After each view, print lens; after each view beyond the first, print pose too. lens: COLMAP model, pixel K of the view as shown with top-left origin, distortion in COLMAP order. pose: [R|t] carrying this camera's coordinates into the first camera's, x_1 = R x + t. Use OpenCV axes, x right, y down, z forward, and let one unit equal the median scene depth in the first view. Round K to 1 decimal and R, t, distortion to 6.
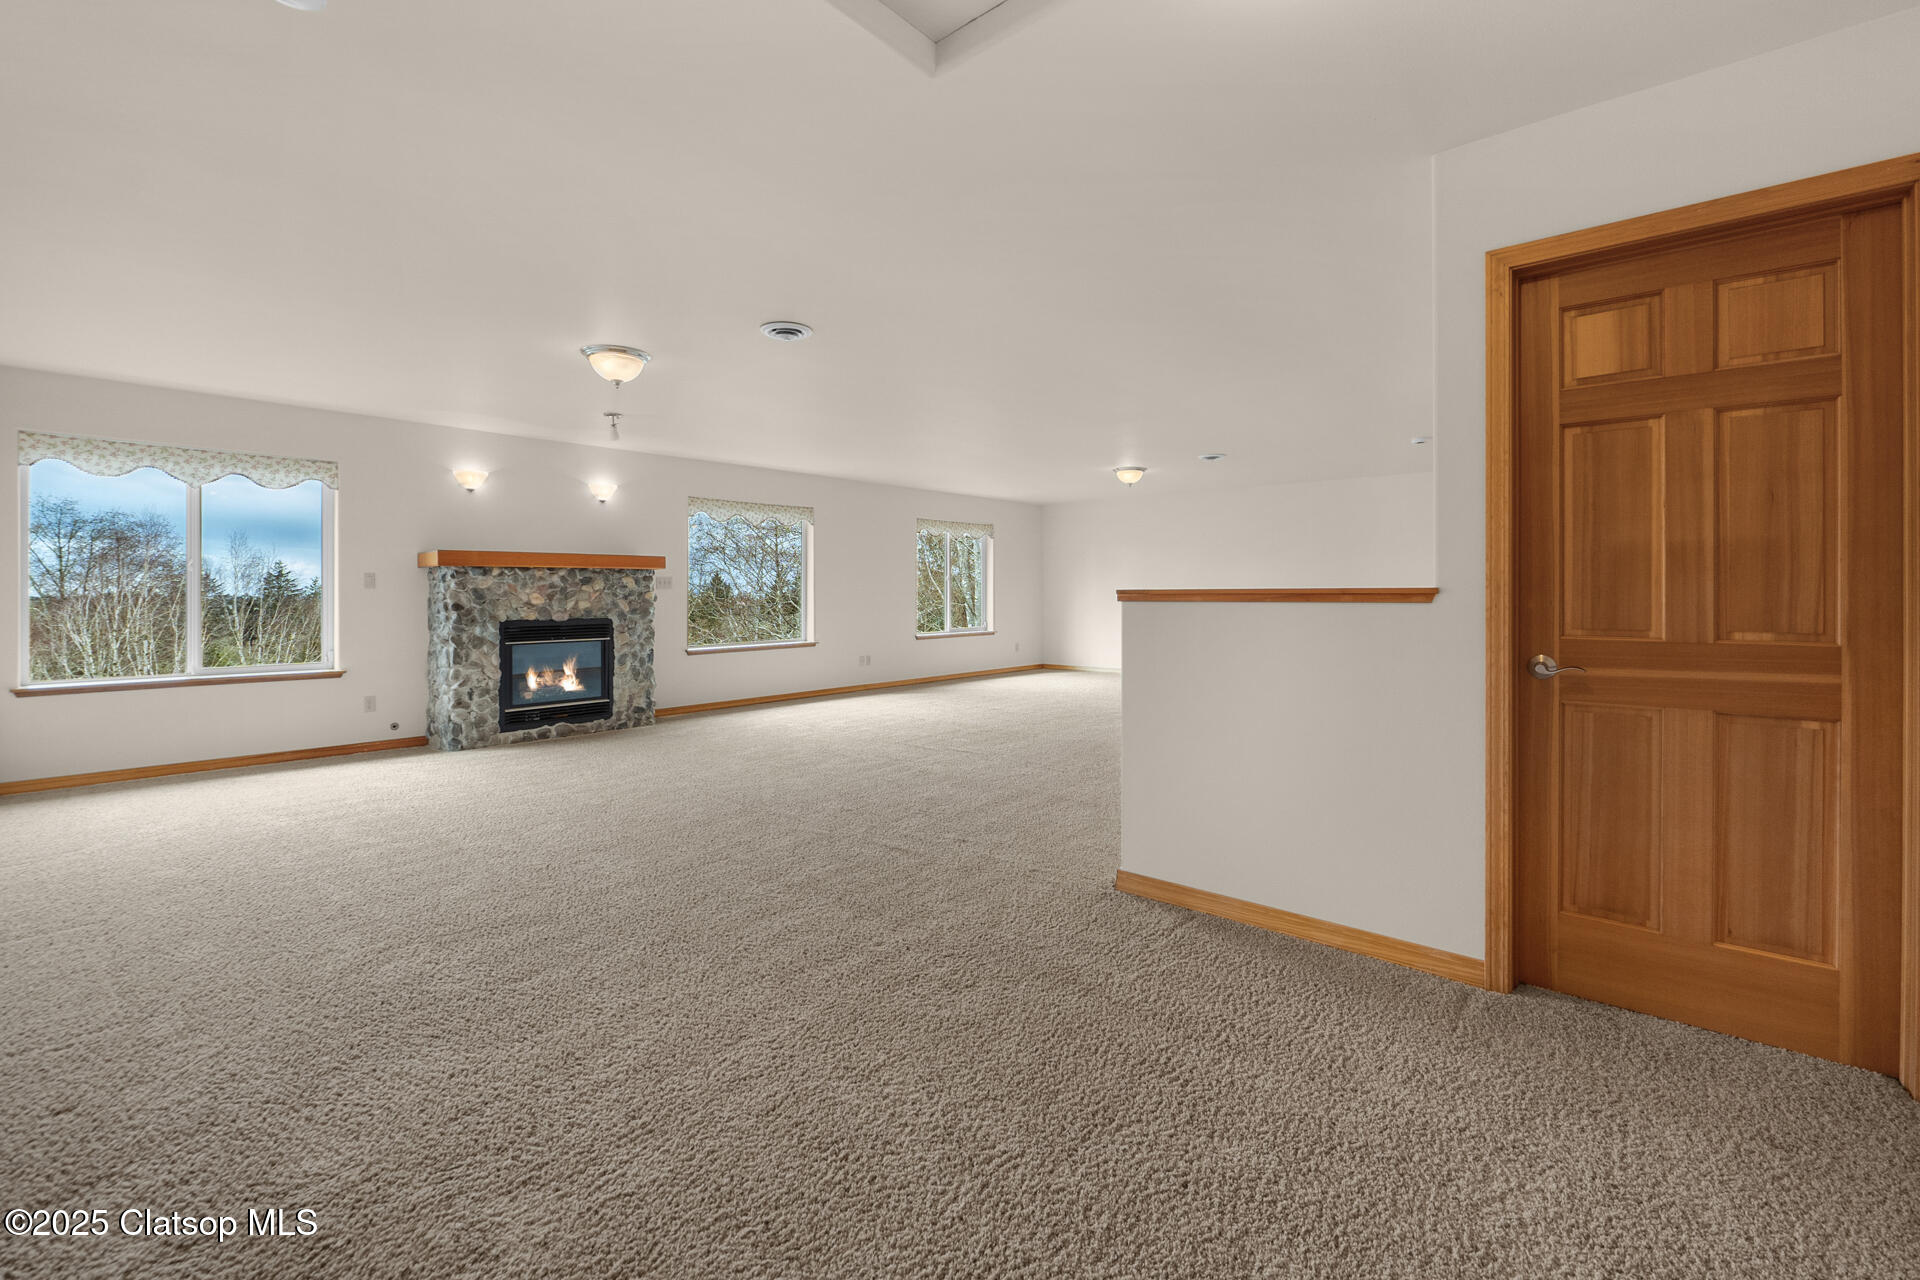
lens RADIAL K [[820.1, 0, 962.4], [0, 820.1, 599.3], [0, 0, 1]] dist [-0.008827, 0.000112]
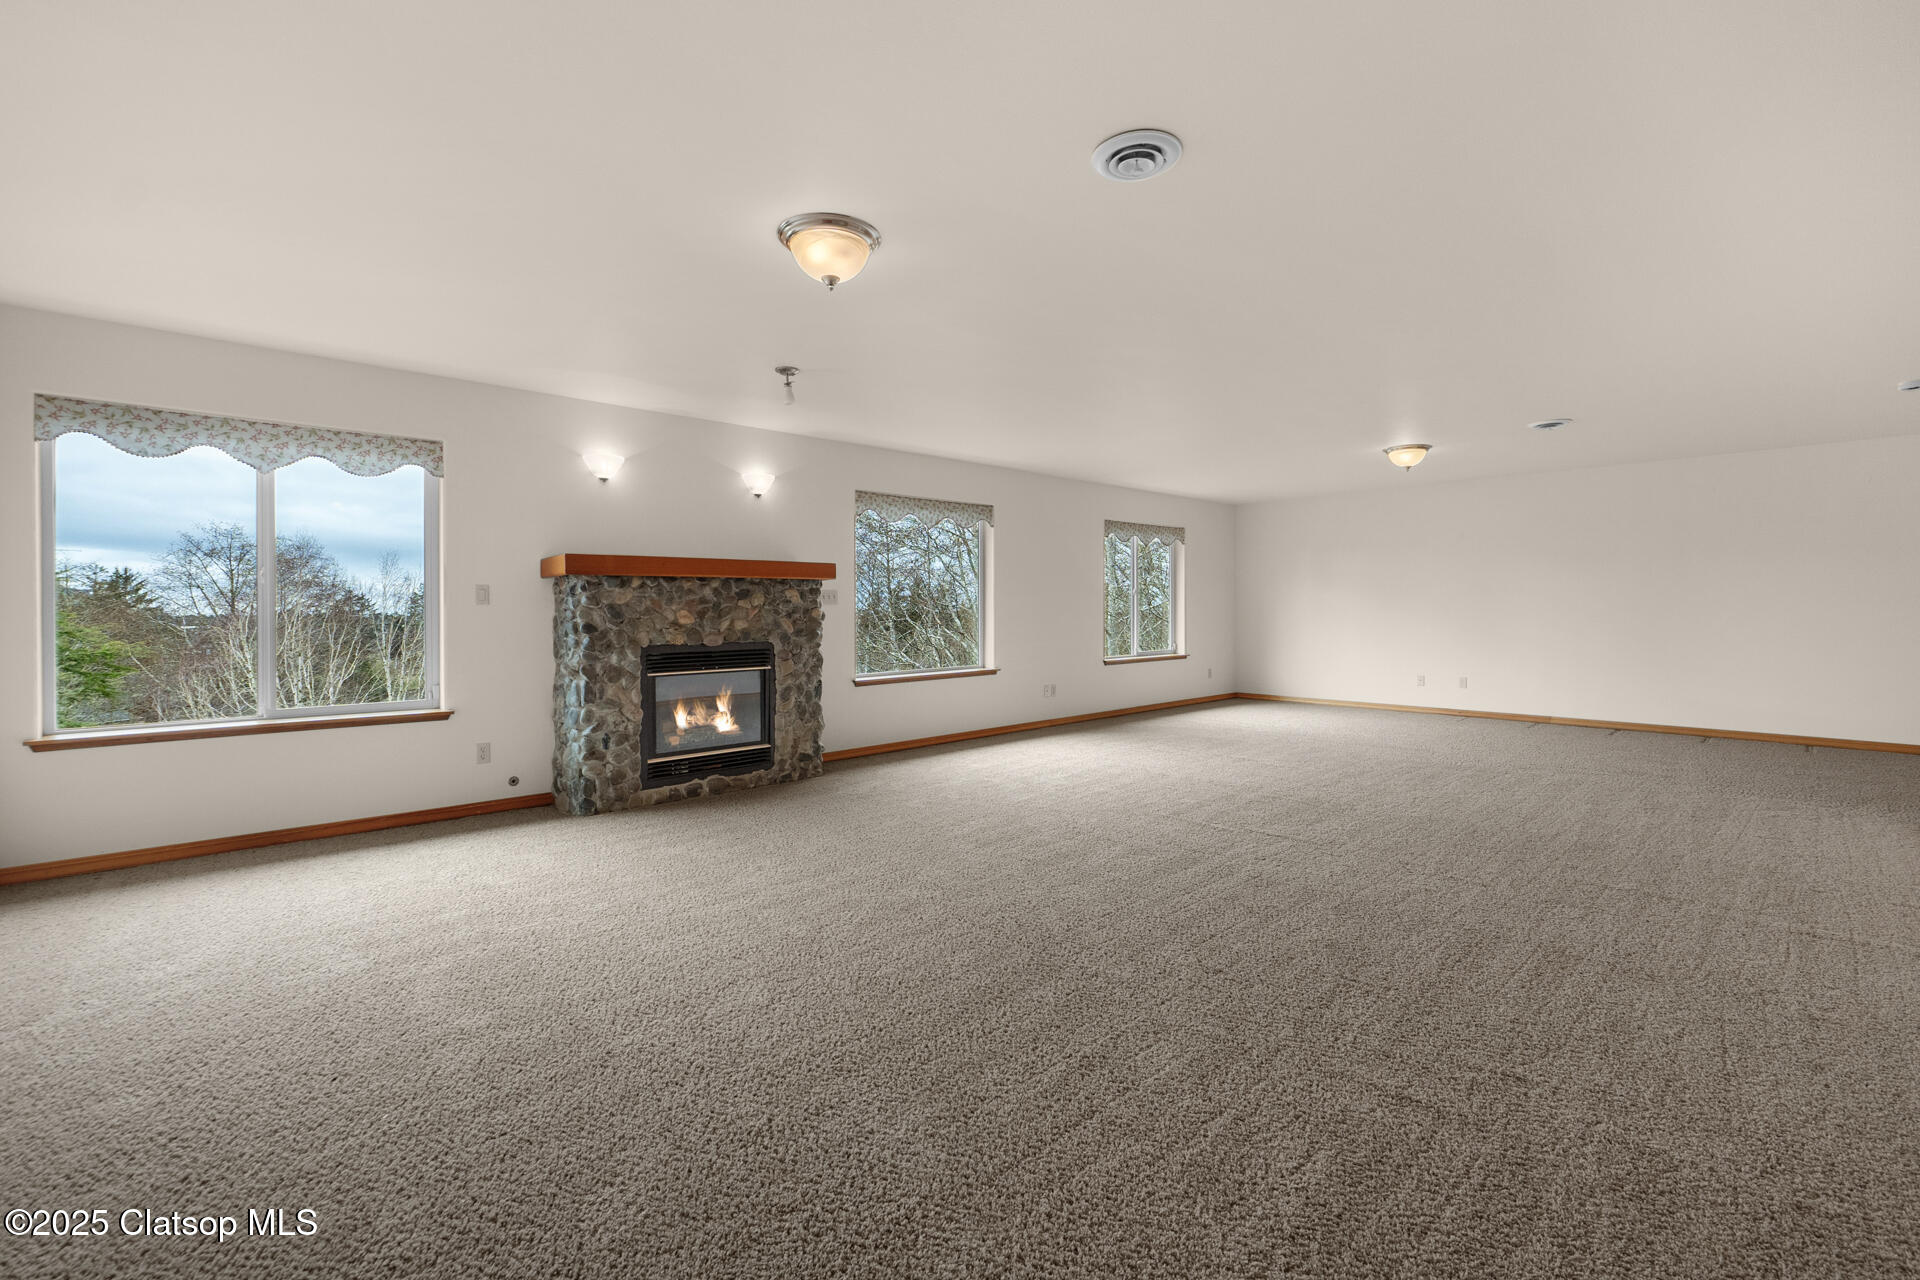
lens RADIAL K [[808.1, 0, 964.4], [0, 808.1, 619.0], [0, 0, 1]] dist [-0.006696, -0.000648]
pose [[0.994235, -0.001895, -0.107206, -0.177529], [0.002307, 0.999990, 0.003717, -0.001395], [0.107198, -0.003943, 0.994230, 0.270321]]
